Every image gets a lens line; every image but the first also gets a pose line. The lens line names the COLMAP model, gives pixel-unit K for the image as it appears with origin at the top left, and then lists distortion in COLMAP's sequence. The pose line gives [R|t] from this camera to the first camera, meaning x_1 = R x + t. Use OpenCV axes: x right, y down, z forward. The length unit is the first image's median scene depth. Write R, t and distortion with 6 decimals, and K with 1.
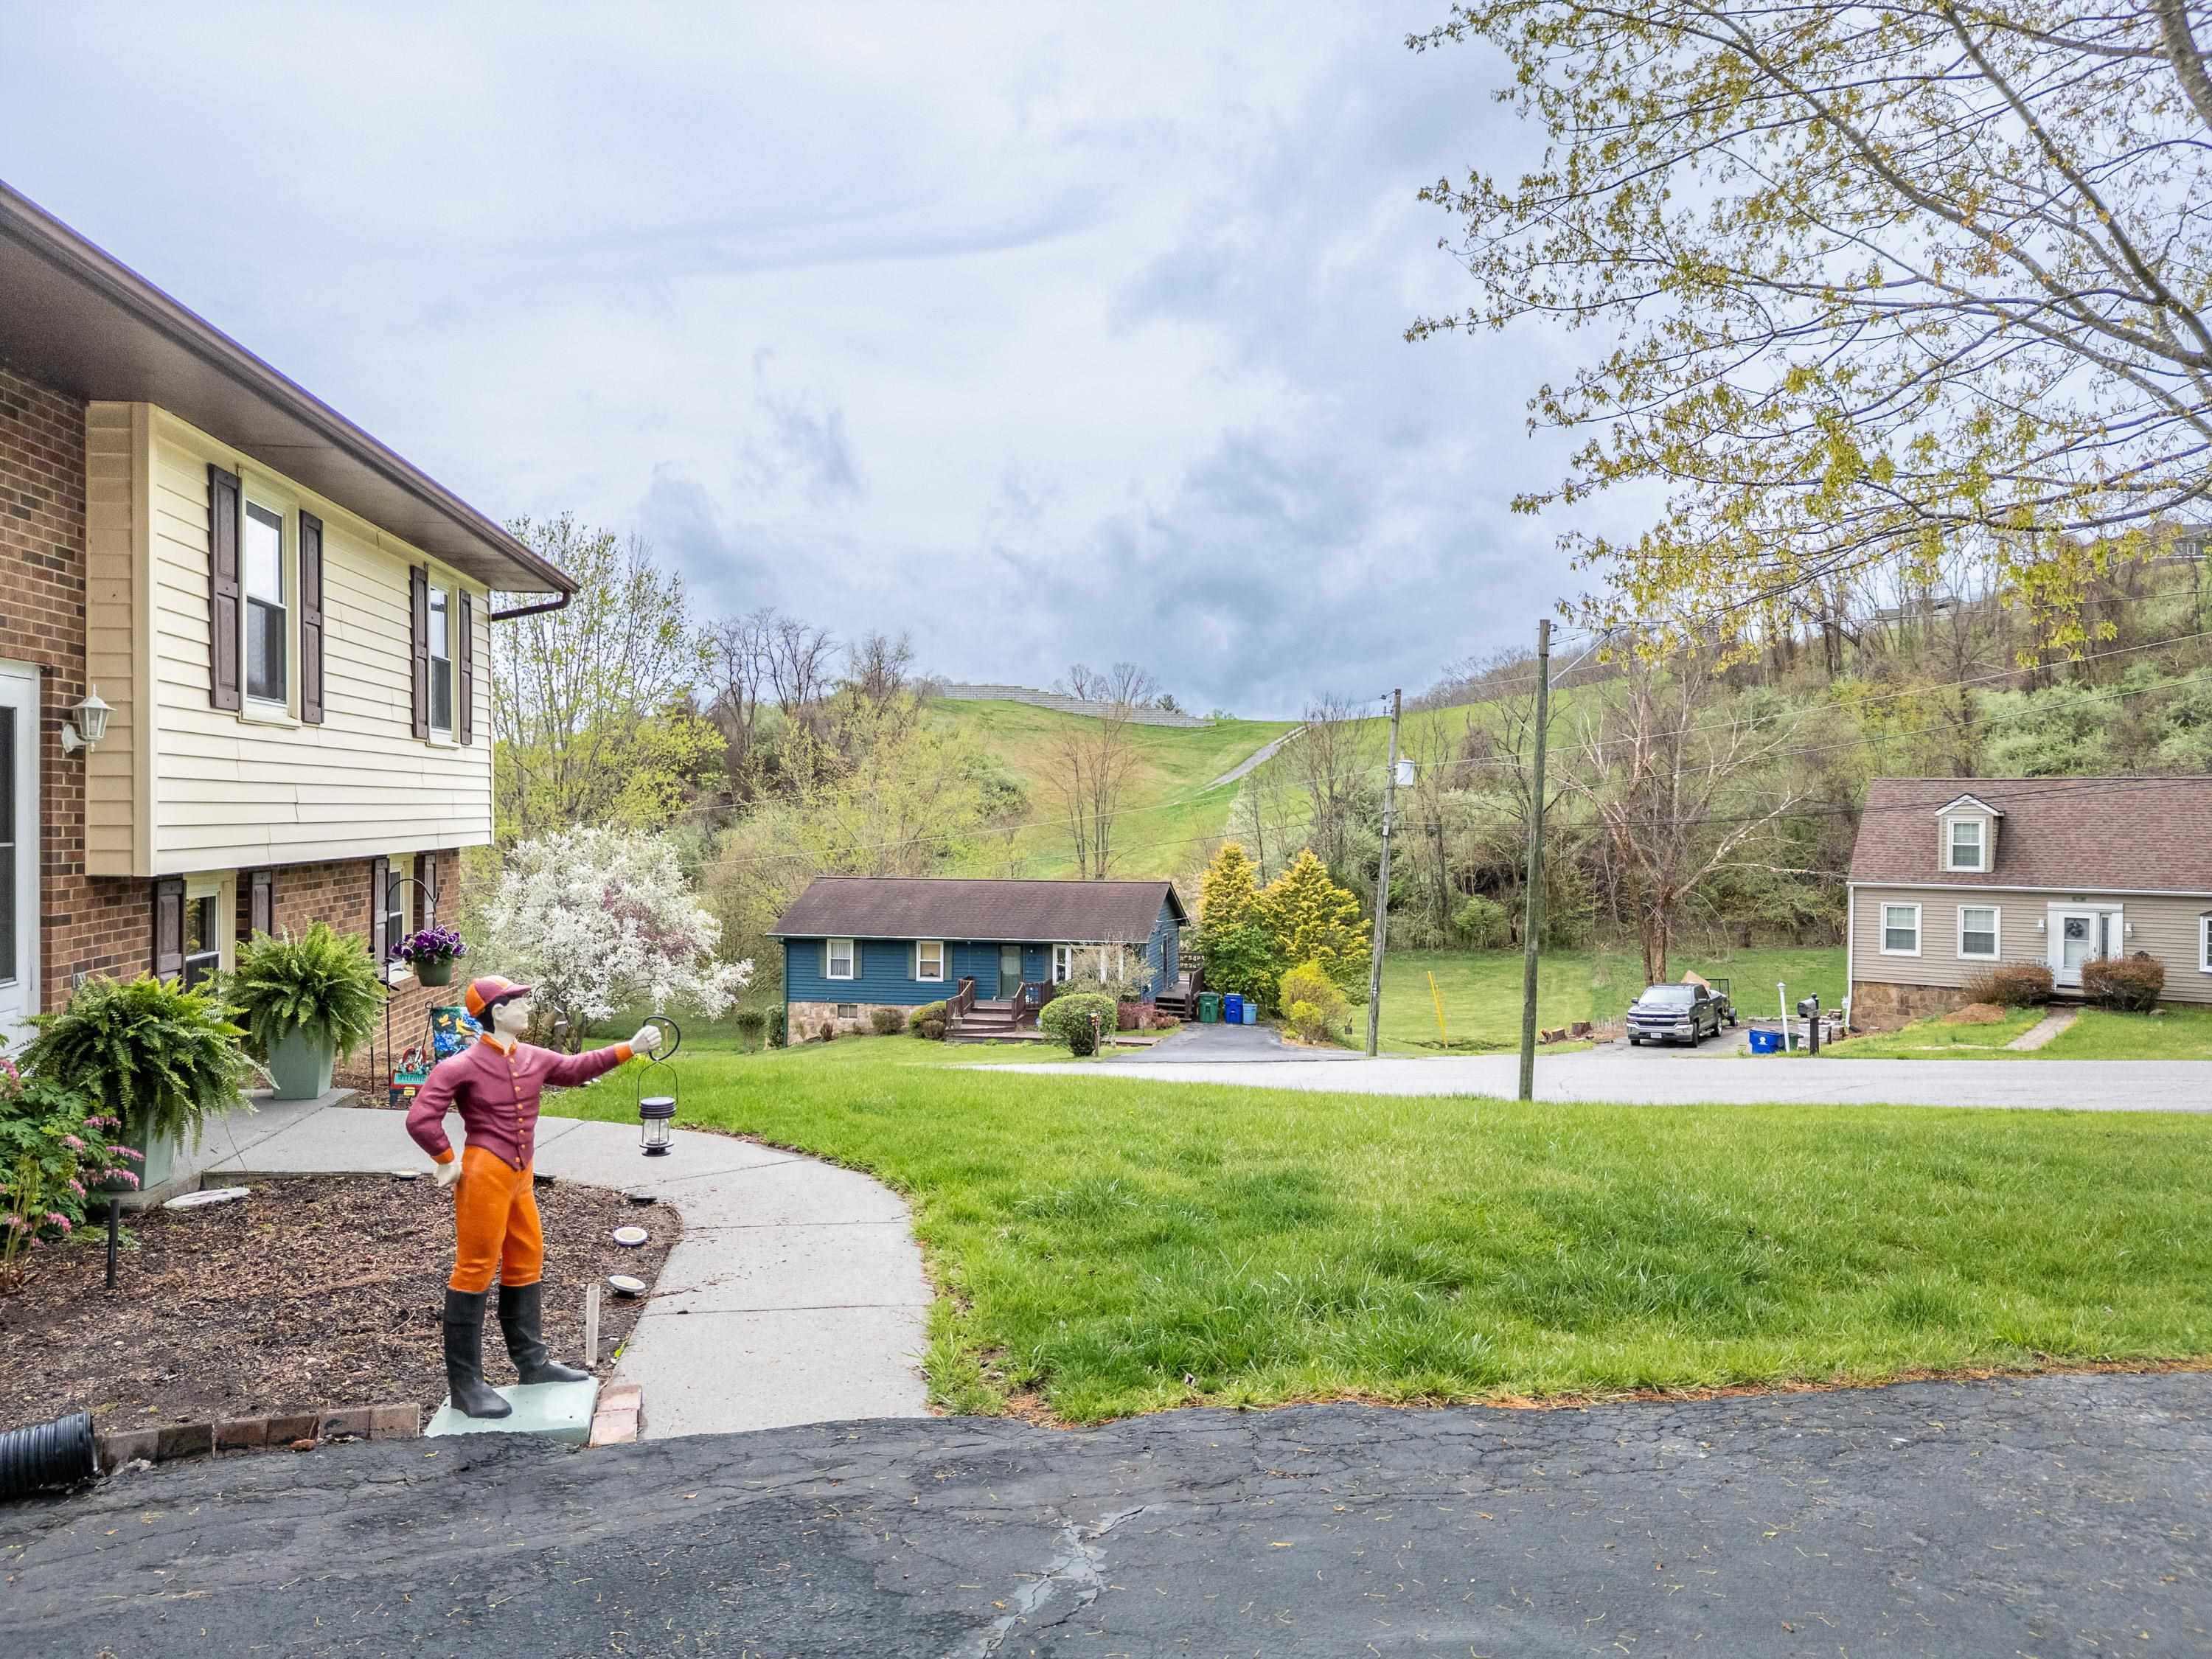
lens RADIAL K [[1553.7, 0, 1105.8], [0, 1553.7, 835.0], [0, 0, 1]] dist [0.085476, -0.092550]
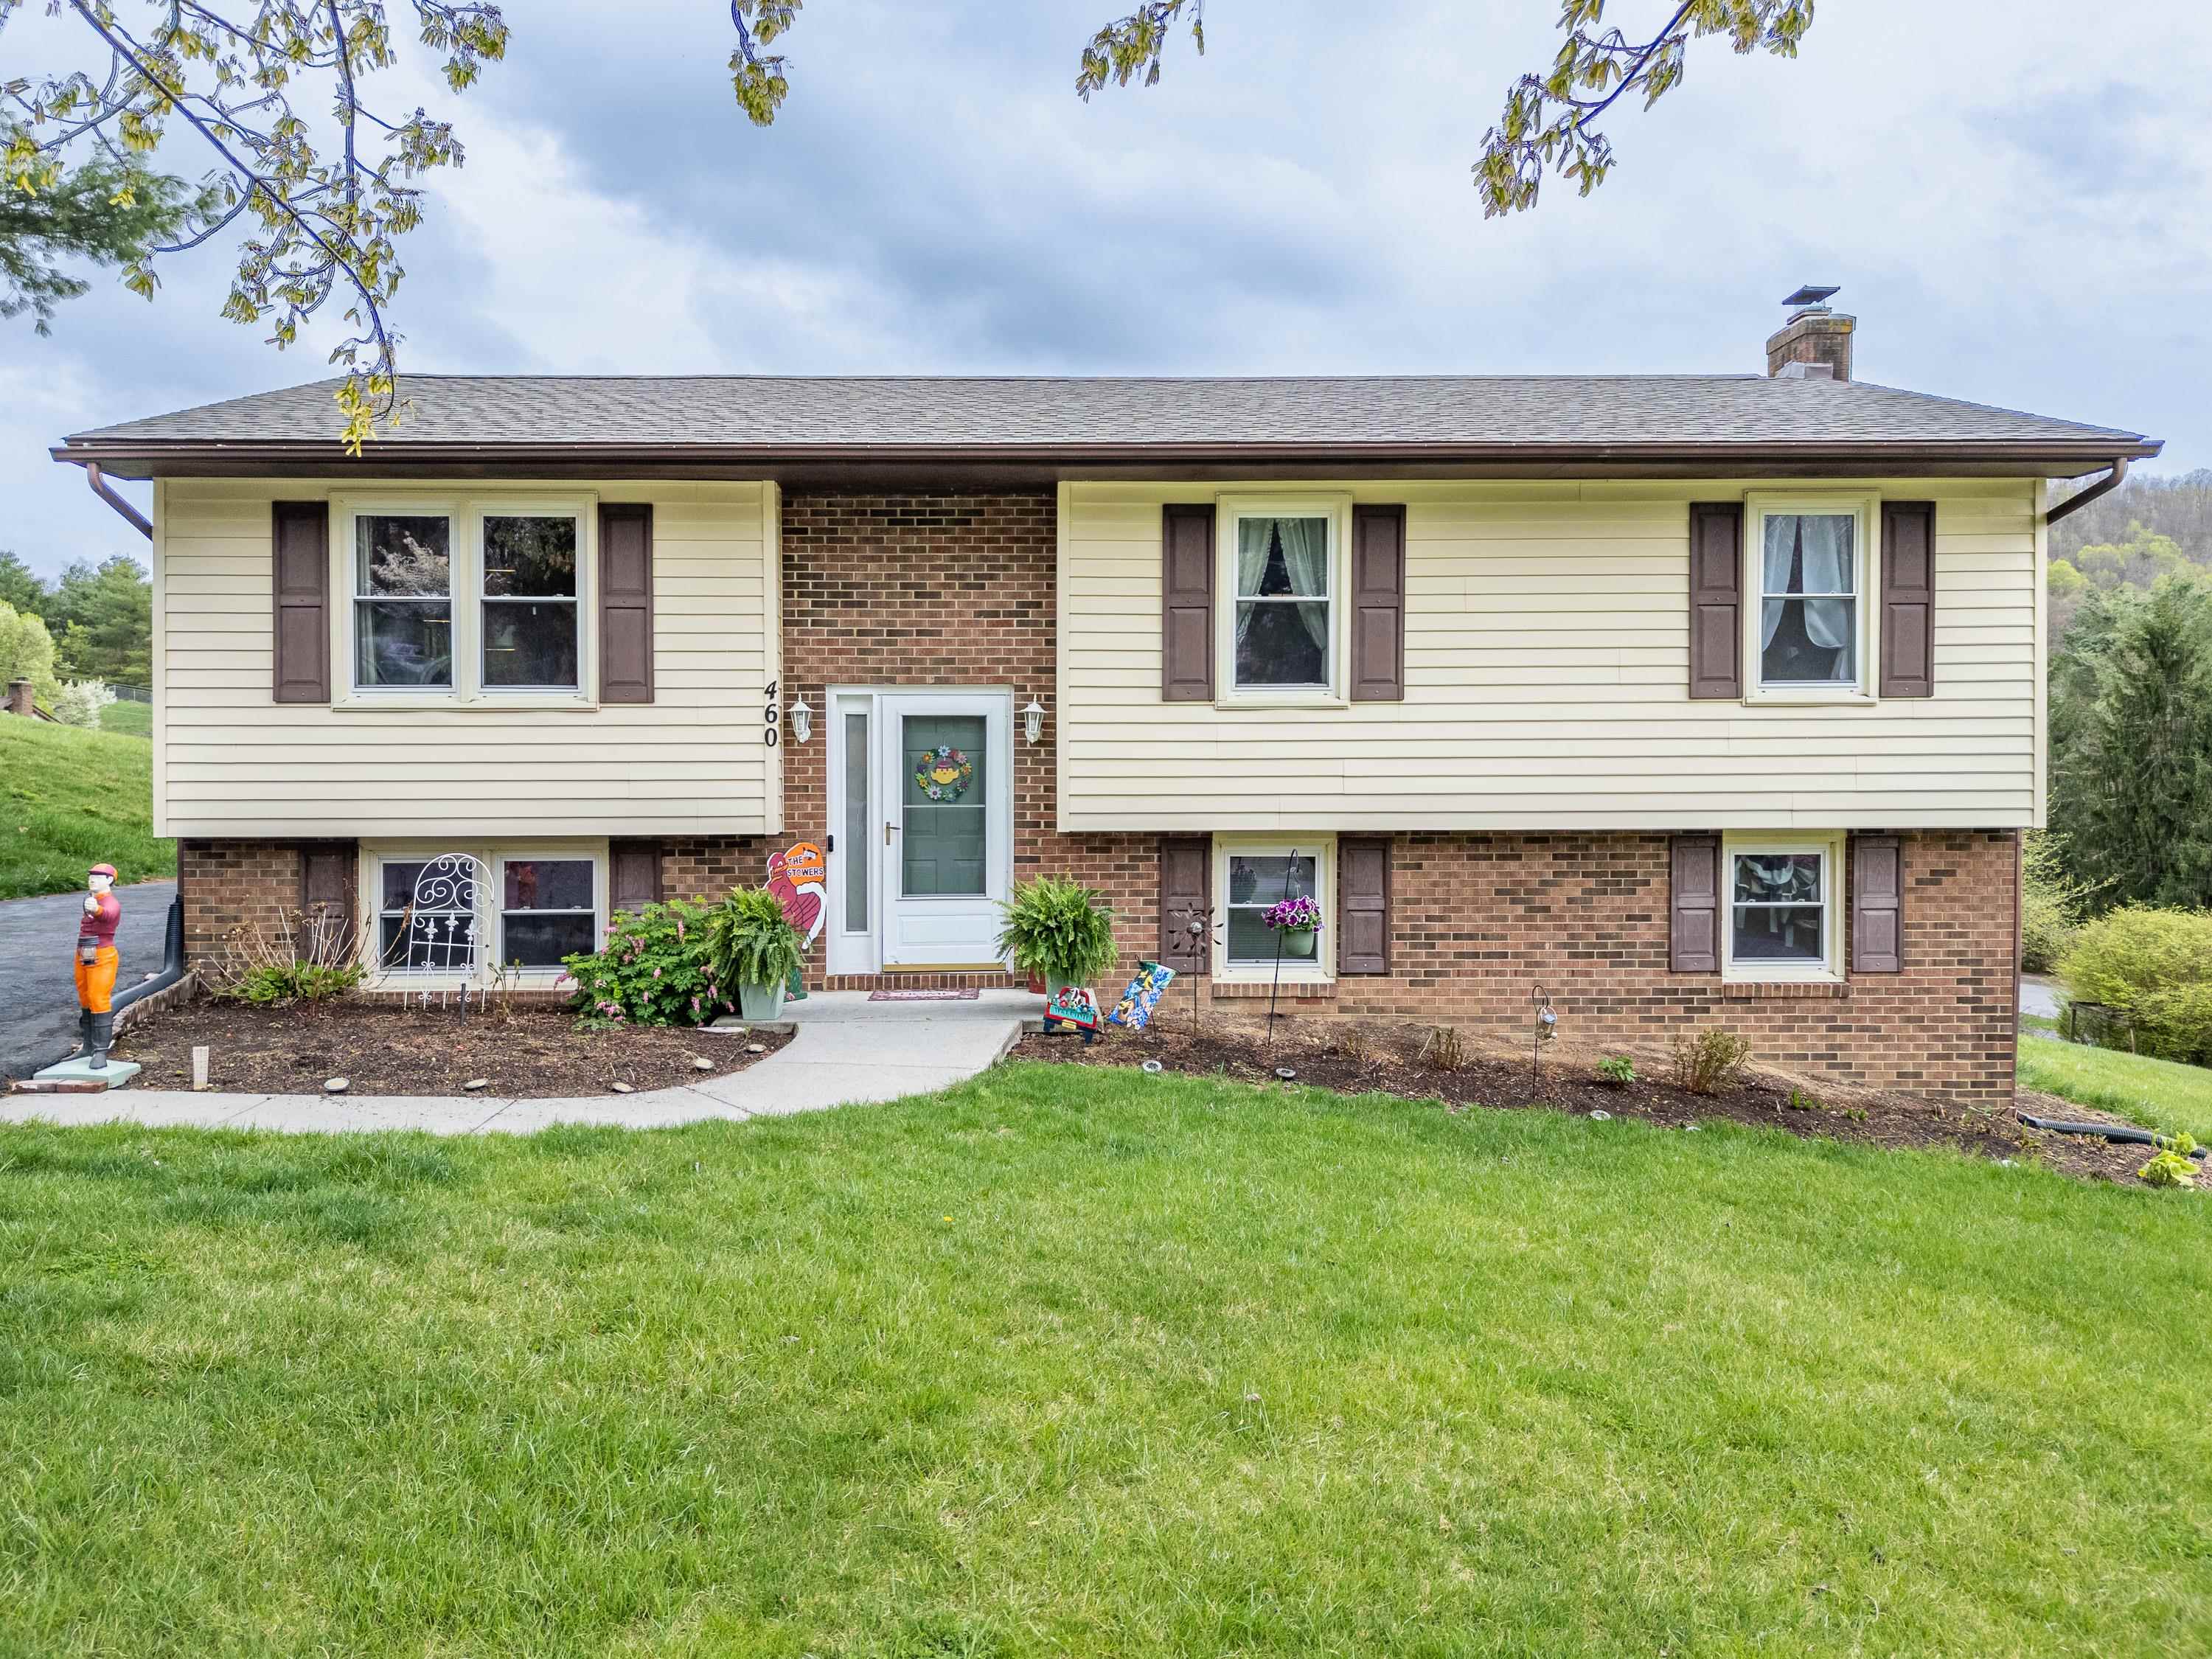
lens RADIAL K [[1553.7, 0, 1051.8], [0, 1553.7, 810.9], [0, 0, 1]] dist [0.085476, -0.092550]
pose [[-0.105833, 0.018285, -0.994216, 0.728616], [-0.014420, 0.999698, 0.019921, -0.018517], [0.994279, 0.016445, -0.105538, 1.147978]]
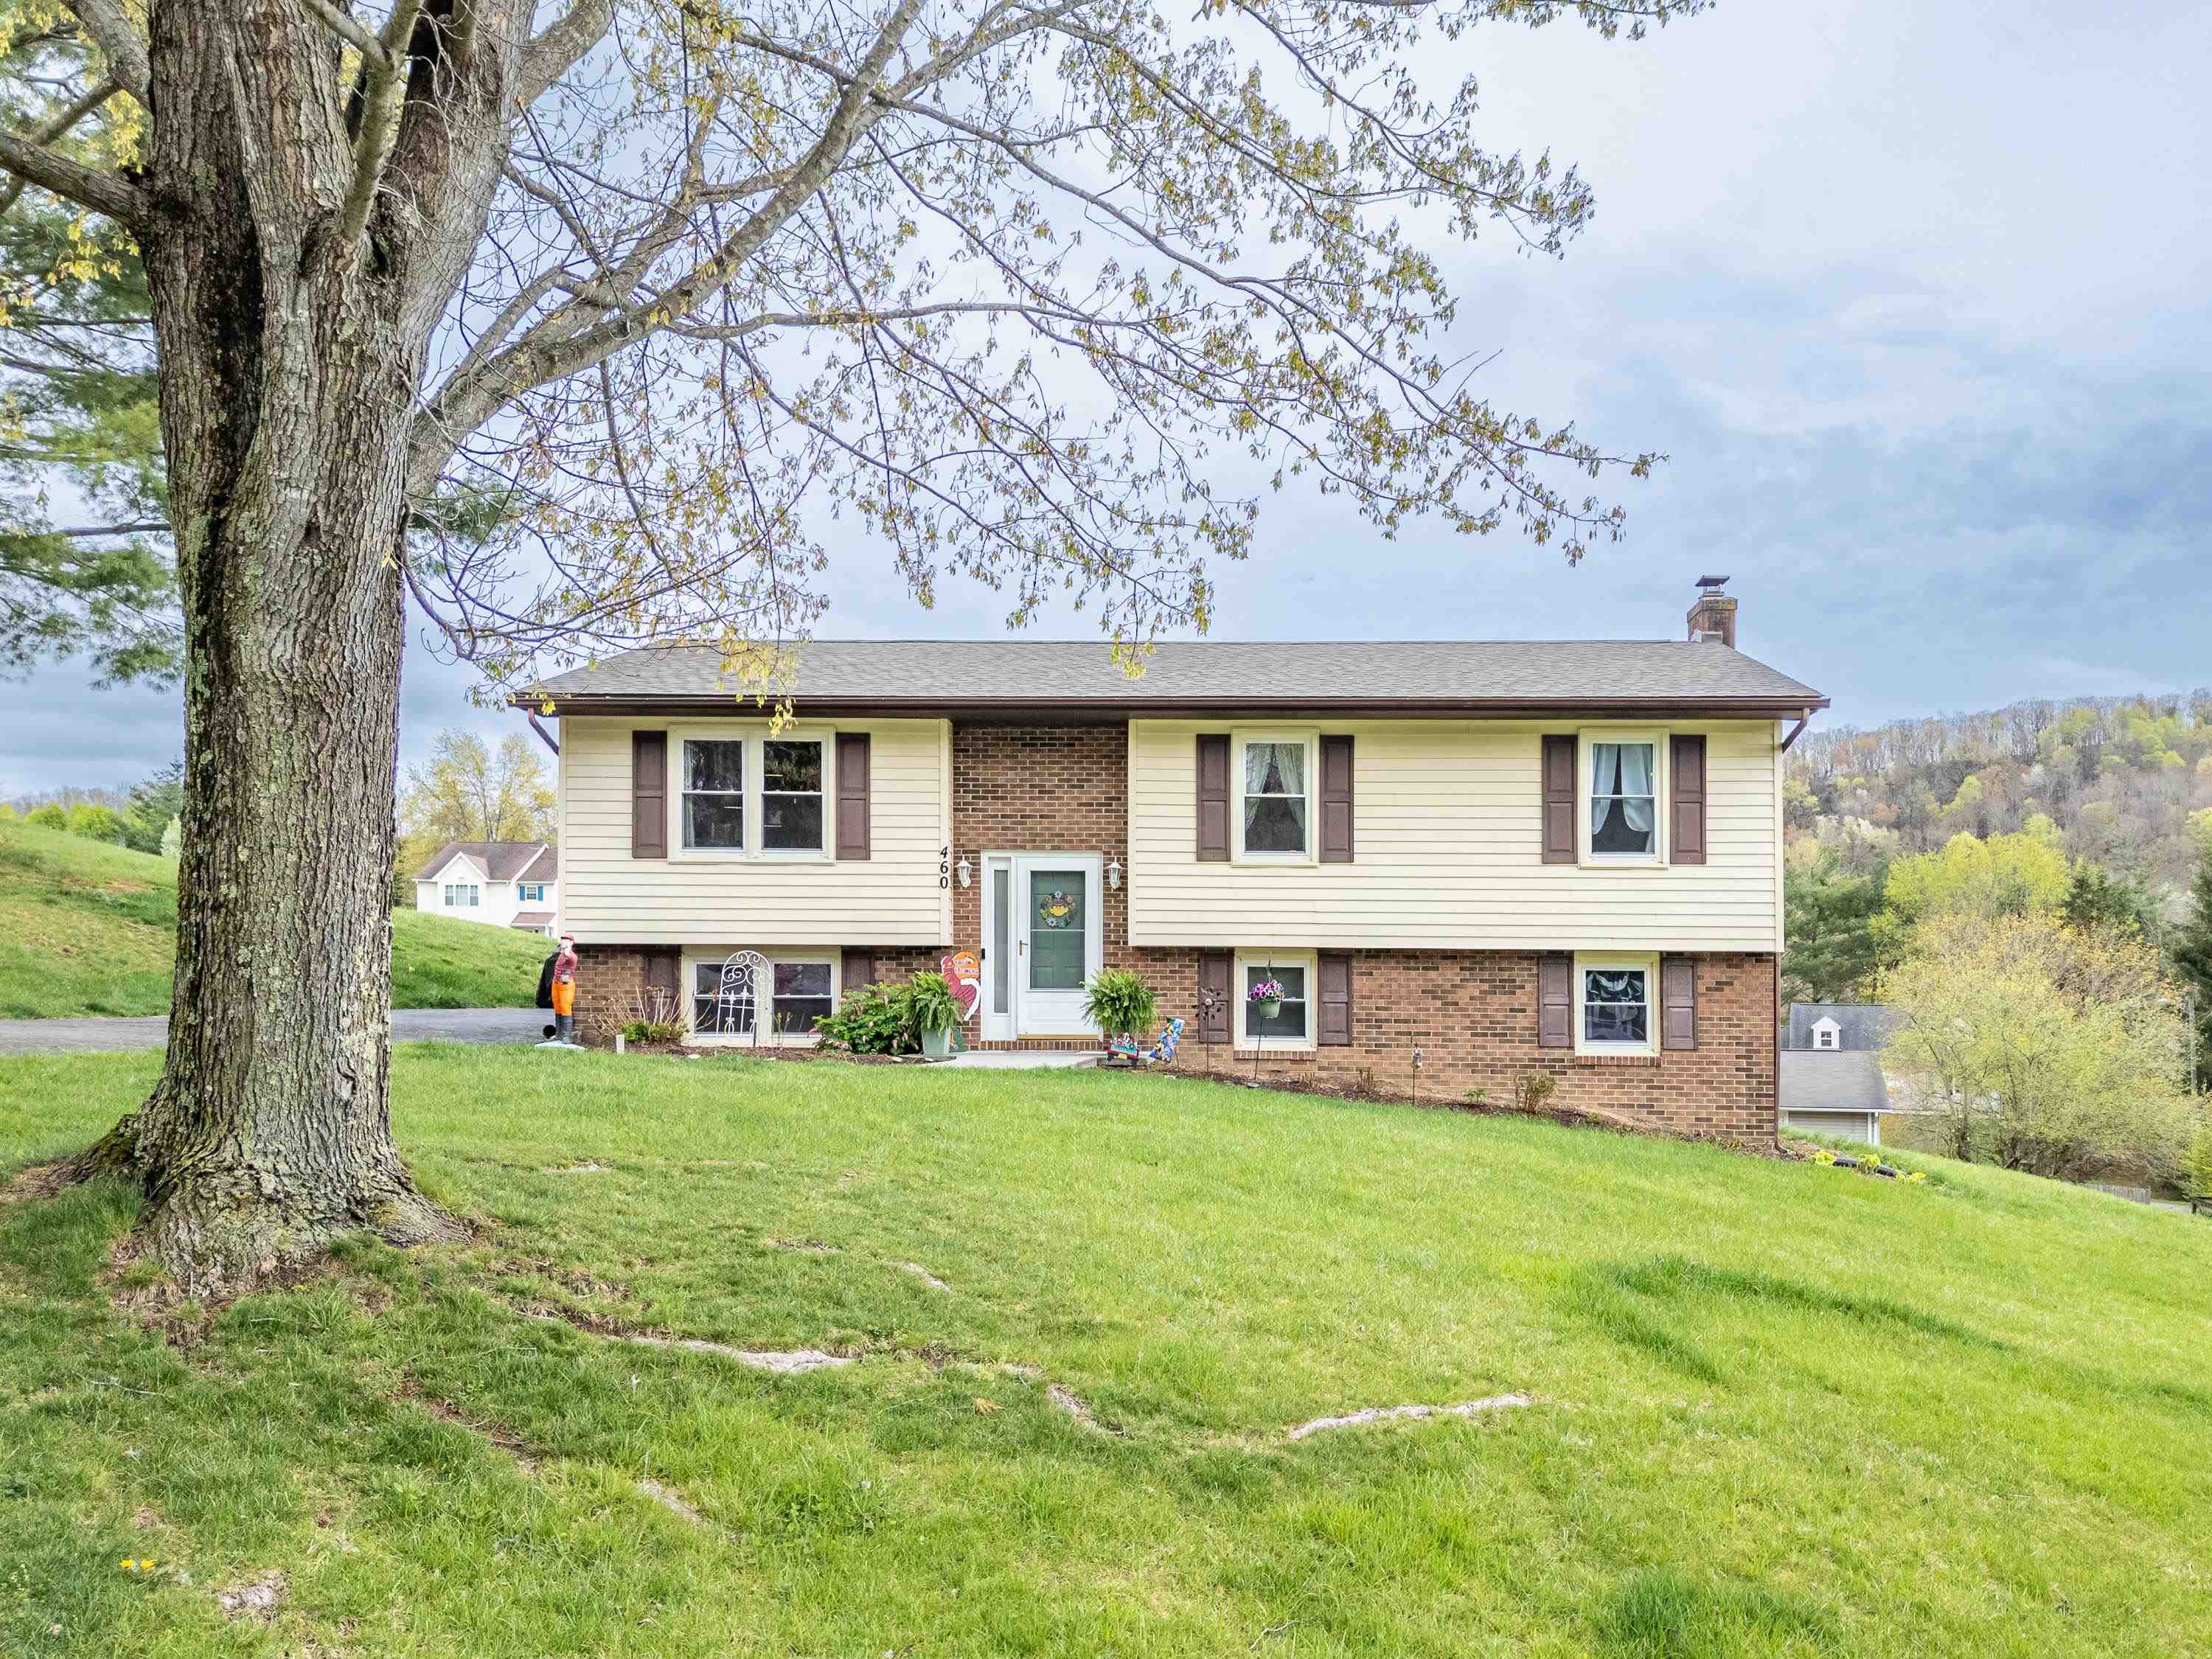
lens RADIAL K [[1727.7, 0, 1218.4], [0, 1727.7, 965.6], [0, 0, 1]] dist [0.085794, -0.063807]
pose [[-0.167962, -0.031676, -0.985285, 1.628533], [-0.026973, 0.999257, -0.027527, 0.112470], [0.985424, 0.021953, -0.168691, 1.517869]]
